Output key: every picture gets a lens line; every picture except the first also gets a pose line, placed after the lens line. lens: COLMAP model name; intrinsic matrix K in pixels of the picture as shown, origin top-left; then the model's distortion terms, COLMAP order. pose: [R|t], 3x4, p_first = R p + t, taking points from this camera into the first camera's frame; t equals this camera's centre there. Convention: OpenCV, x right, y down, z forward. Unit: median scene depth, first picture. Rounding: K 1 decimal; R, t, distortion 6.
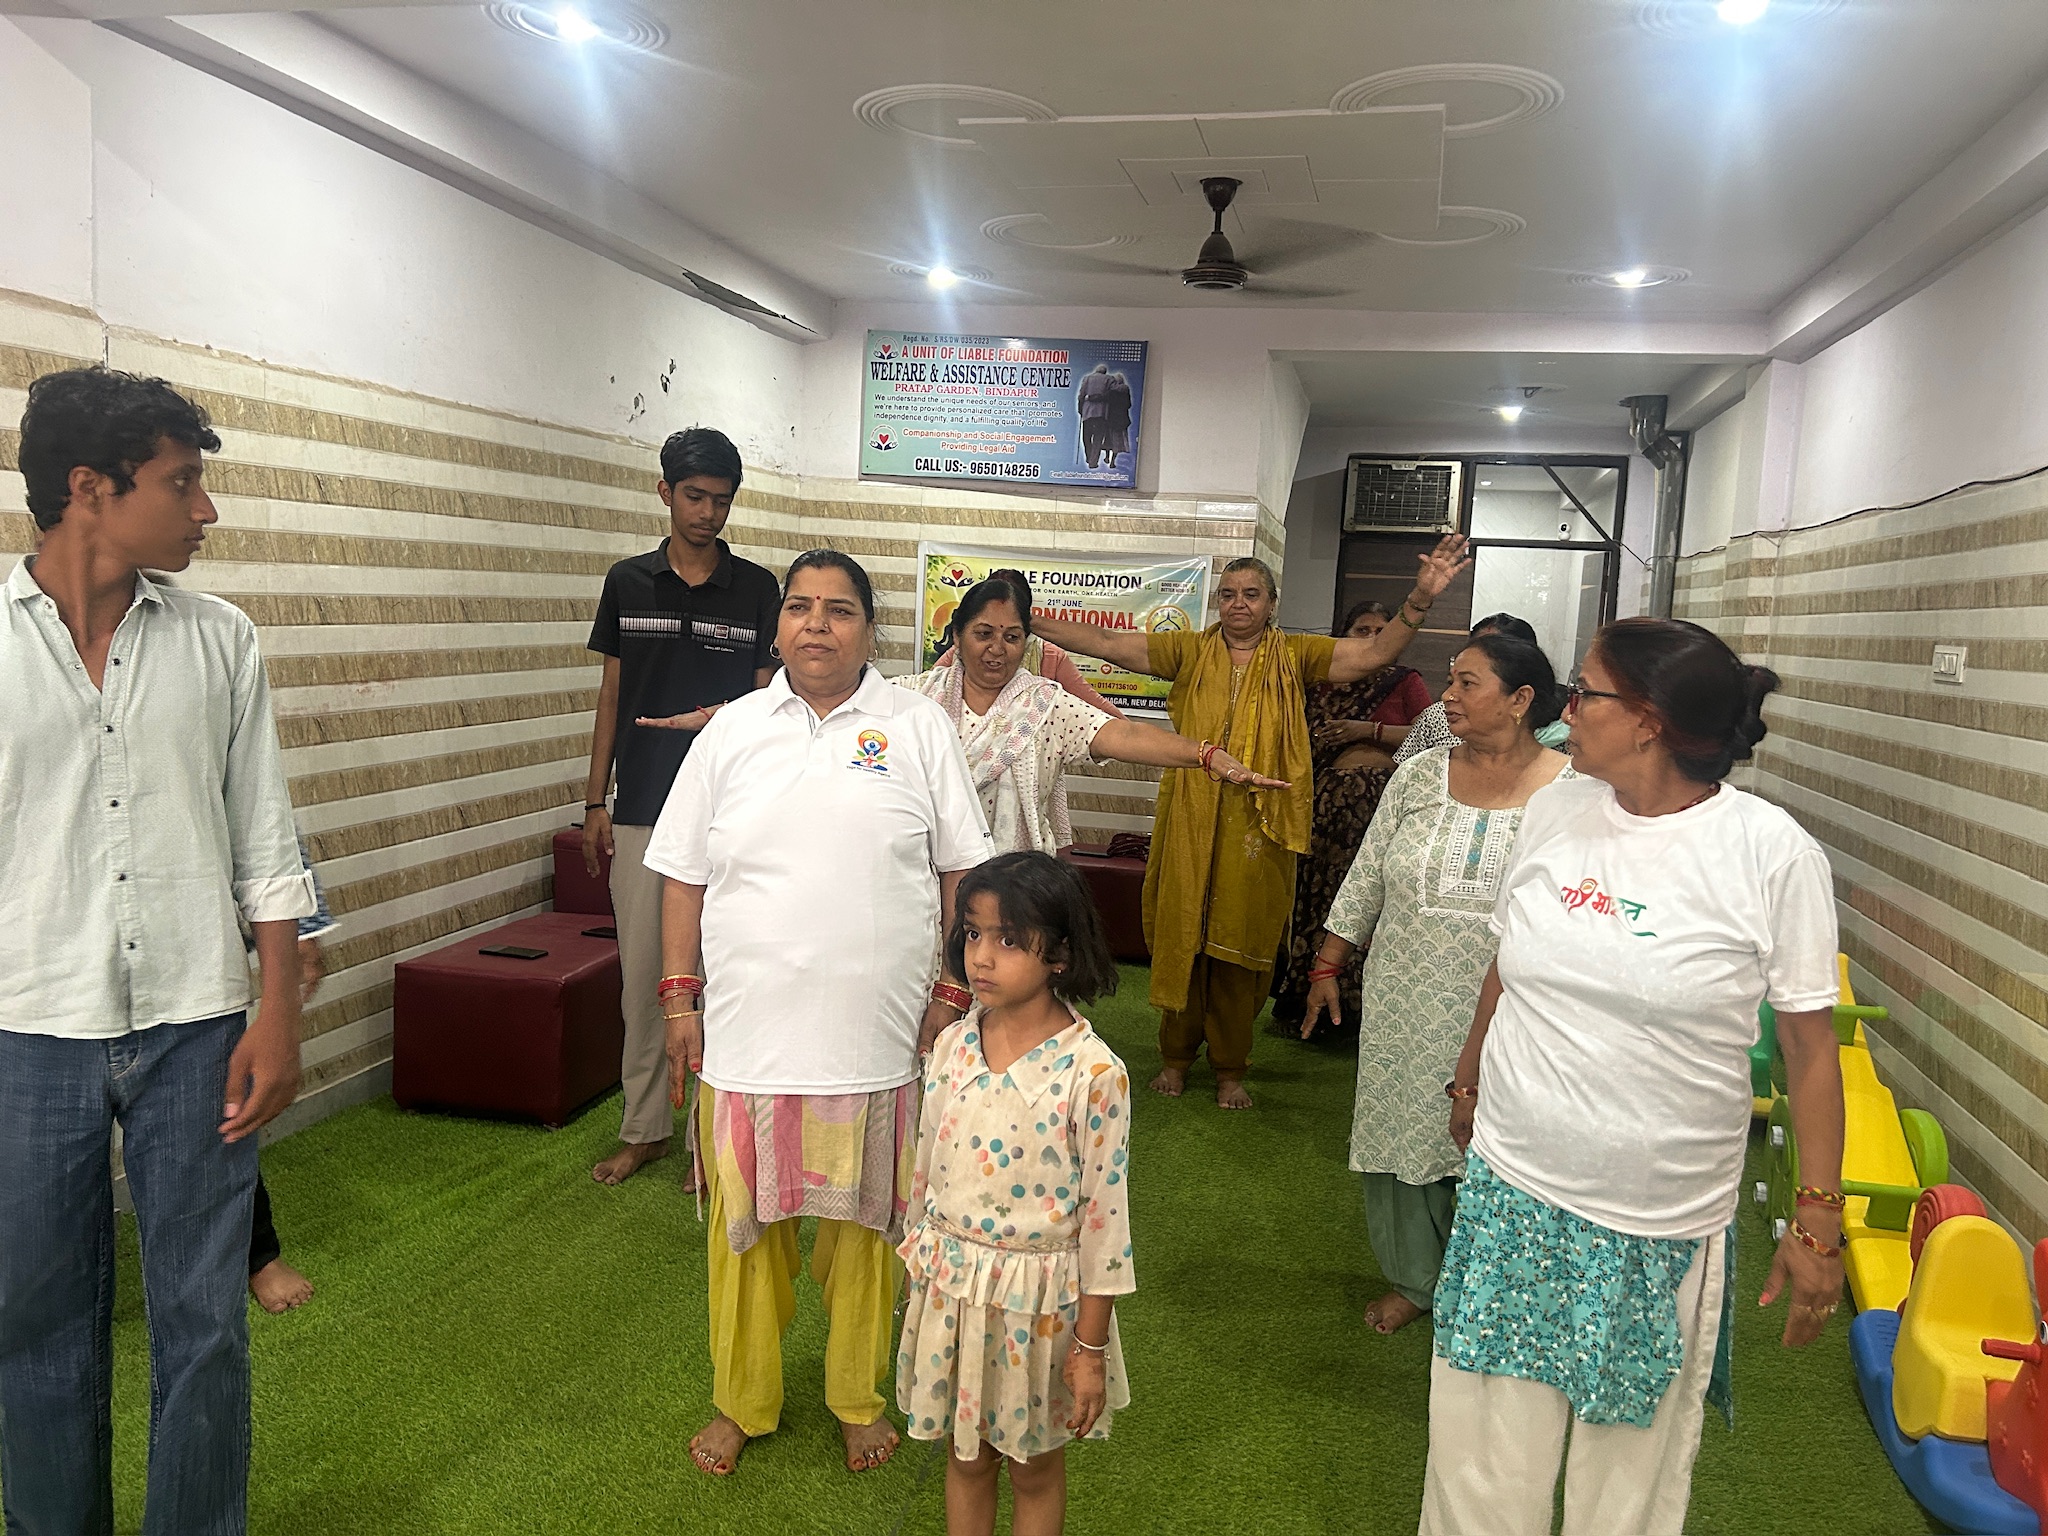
lens RADIAL K [[1553.9, 0, 1025.2], [0, 1553.9, 761.7], [0, 0, 1]] dist [0.050131, -0.038063]
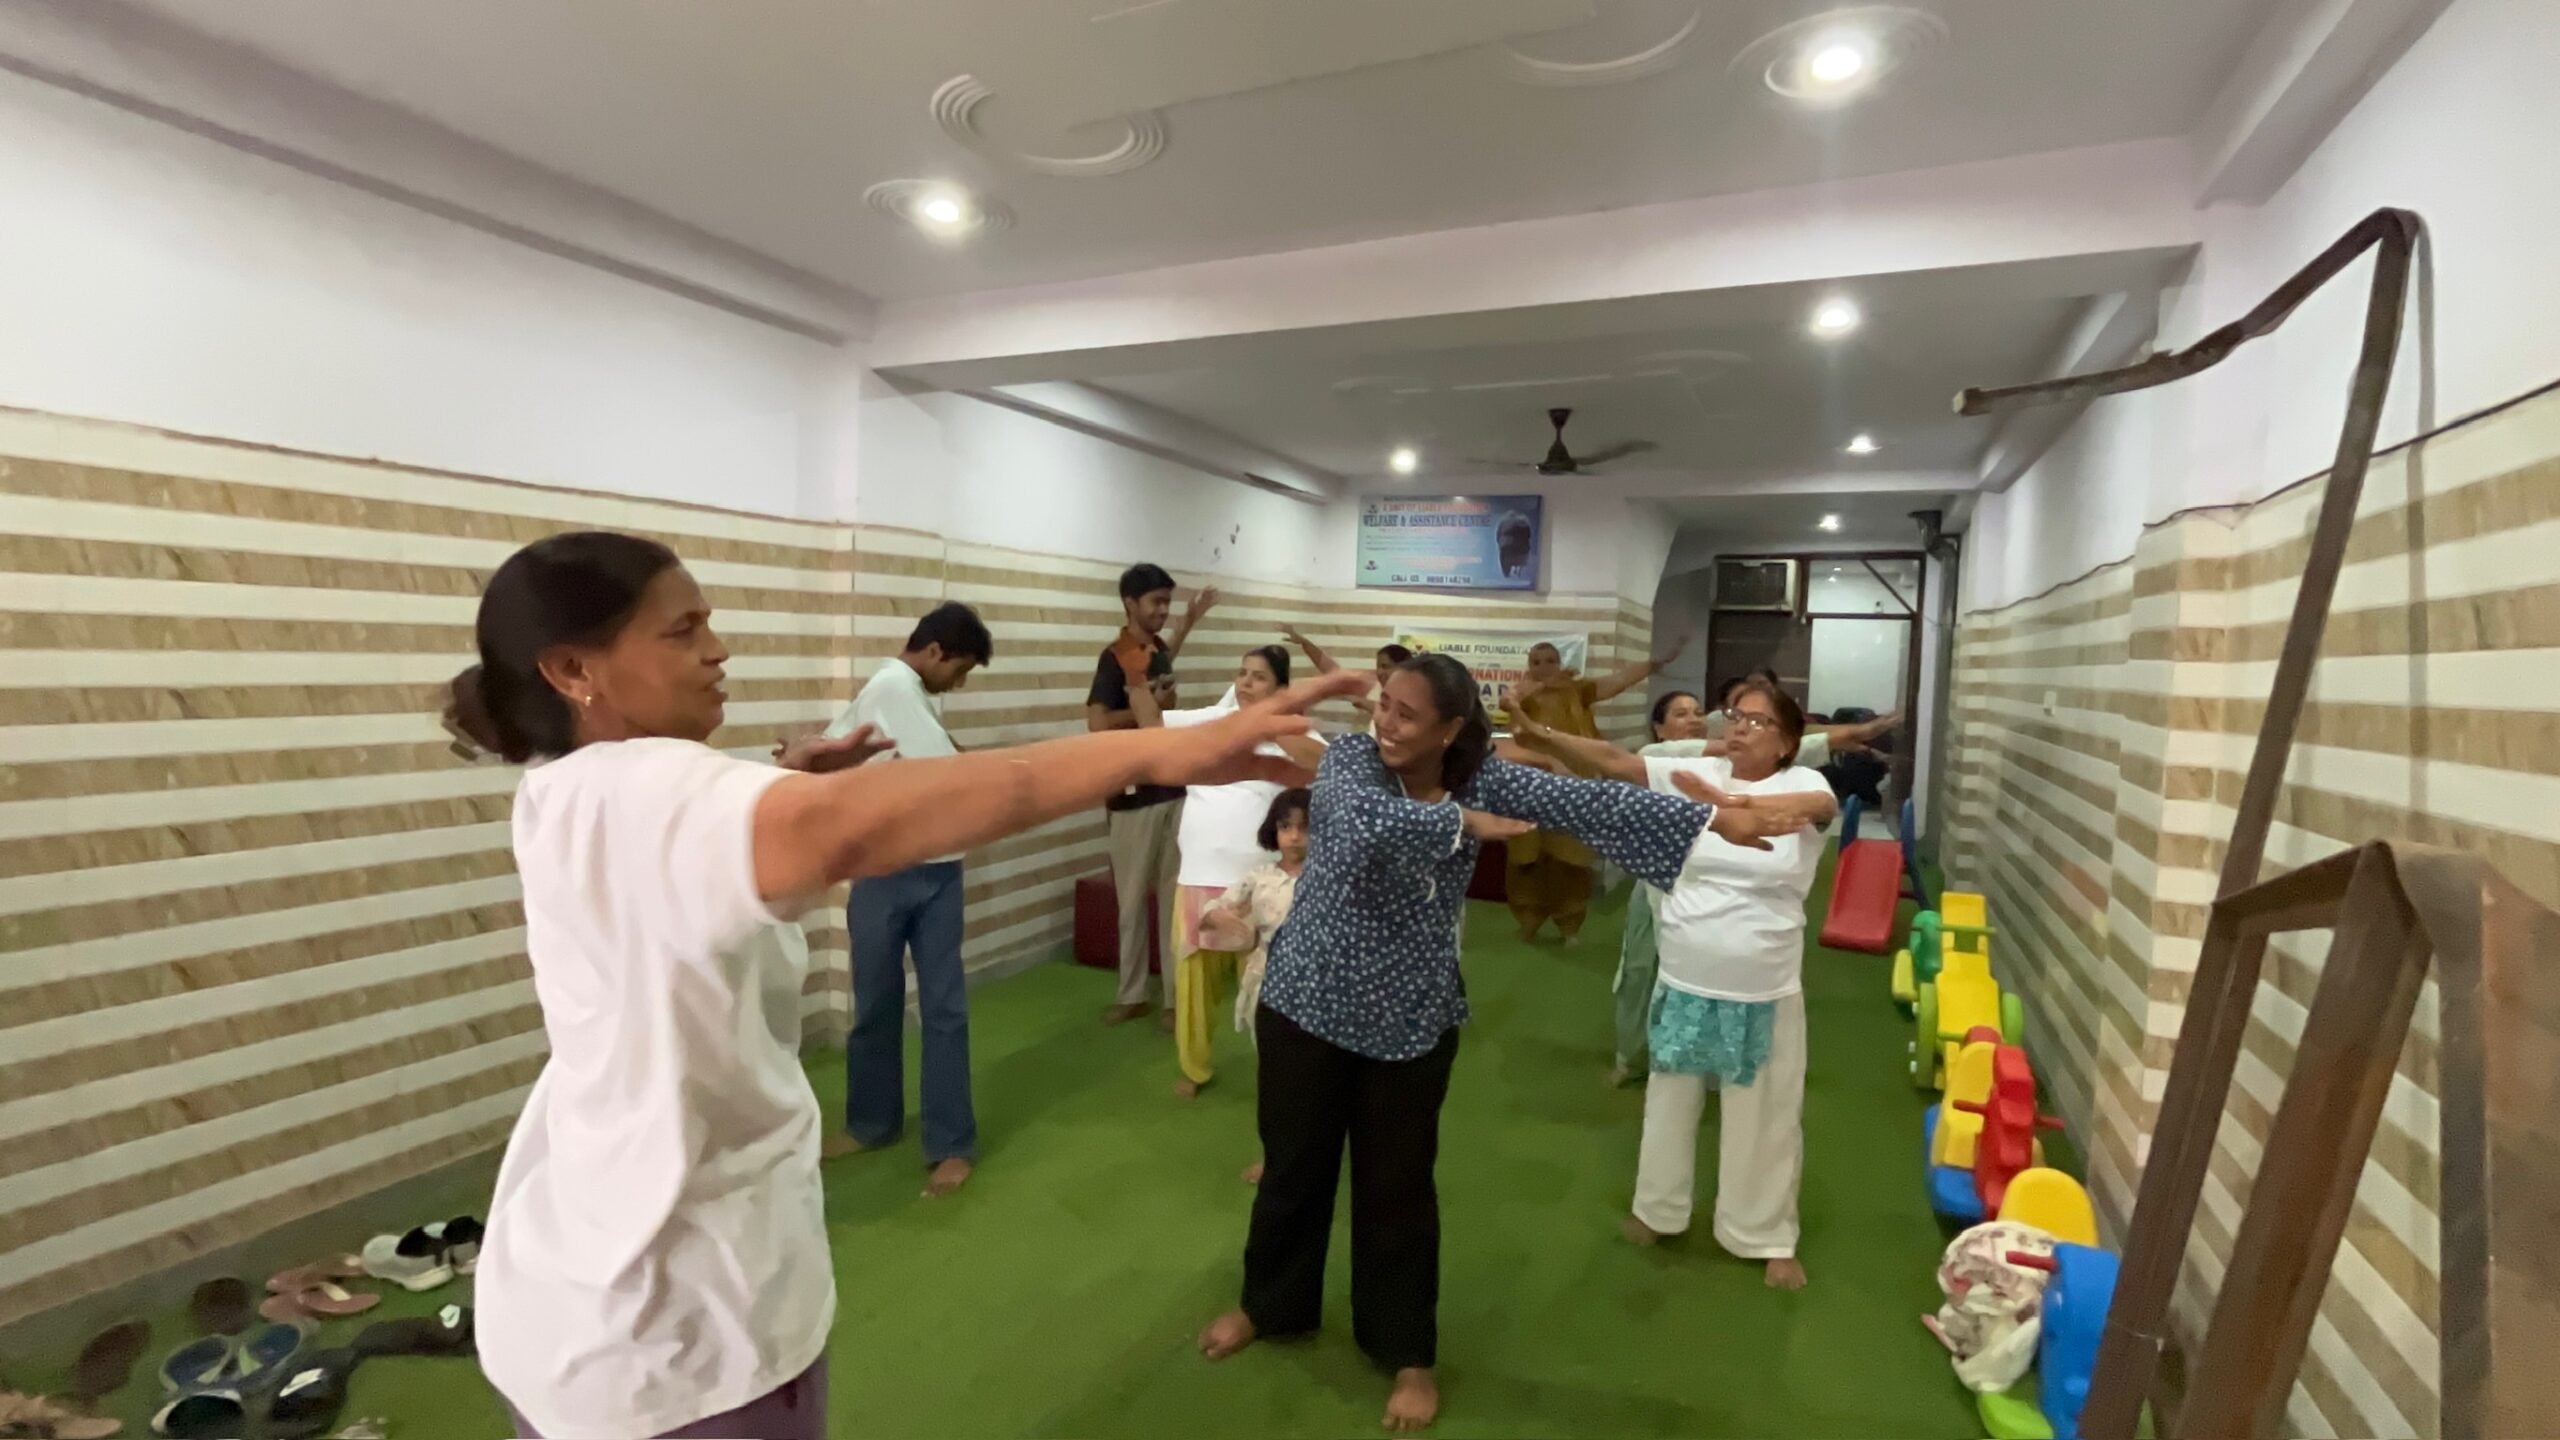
lens RADIAL K [[1156.6, 0, 1279.1], [0, 1156.6, 715.0], [0, 0, 1]] dist [-0.000040, -0.000066]
pose [[0.978504, -0.006193, -0.206136, 0.086489], [-0.004976, 0.998549, -0.053621, 0.011735], [0.206169, 0.053494, 0.977053, -0.221537]]
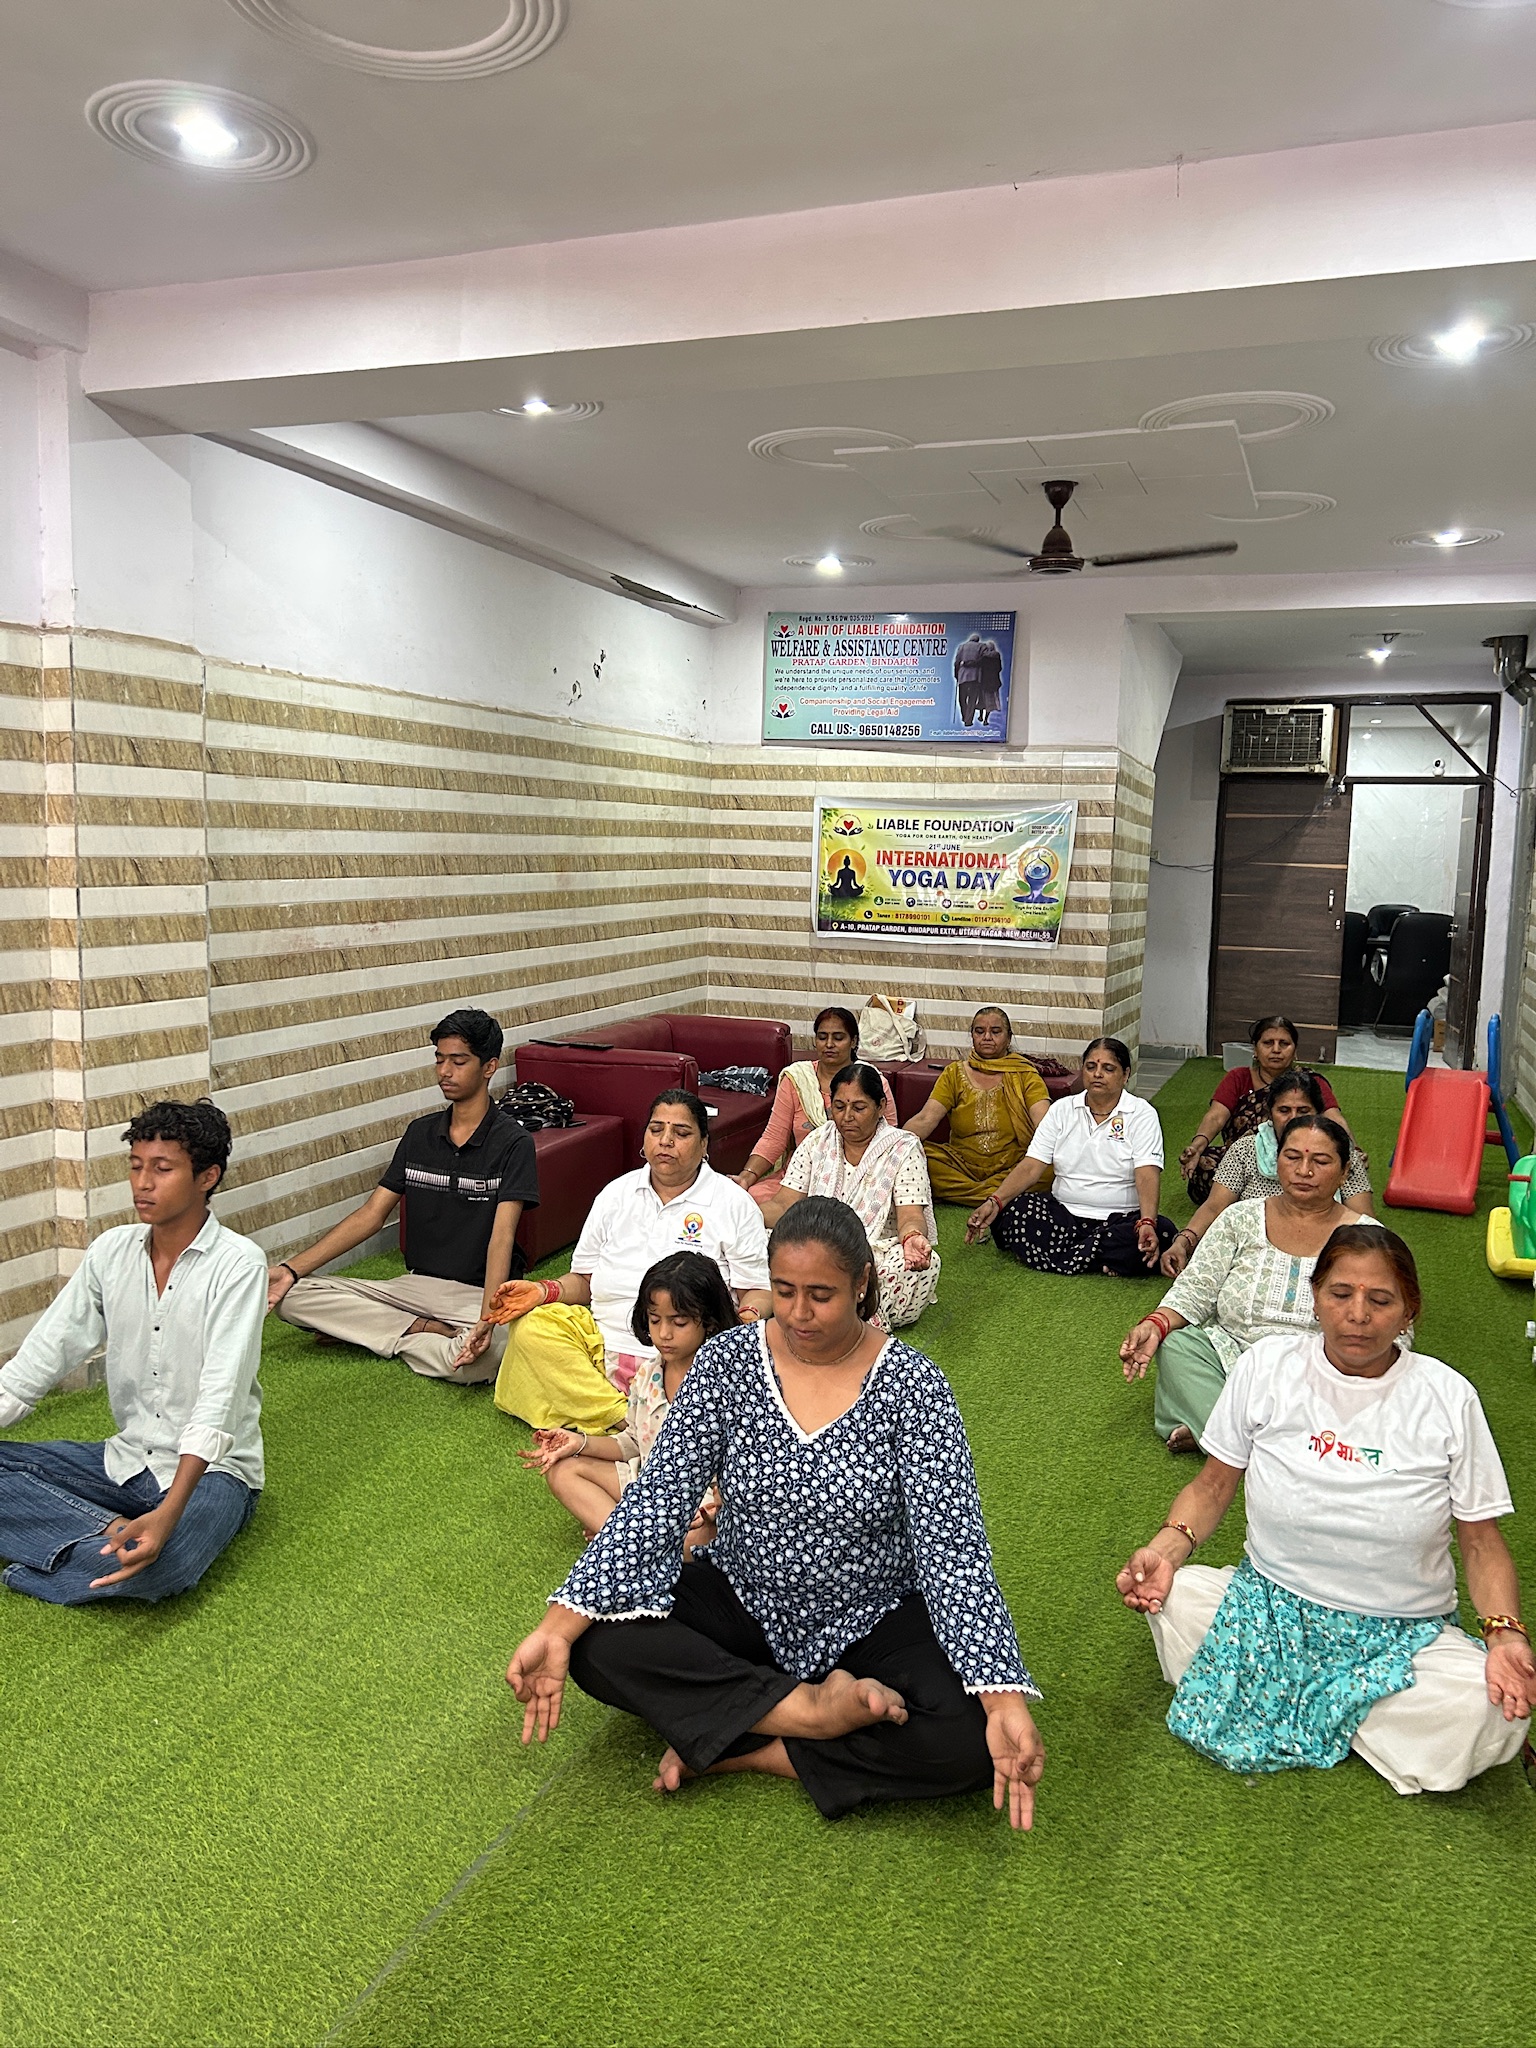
lens RADIAL K [[1545.1, 0, 763.8], [0, 1545.1, 1028.2], [0, 0, 1]] dist [0.080859, -0.096376]
pose [[0.993380, -0.014197, -0.113991, 0.032301], [0.015141, 0.999858, 0.007420, 0.027962], [0.113869, -0.009097, 0.993454, -0.199659]]
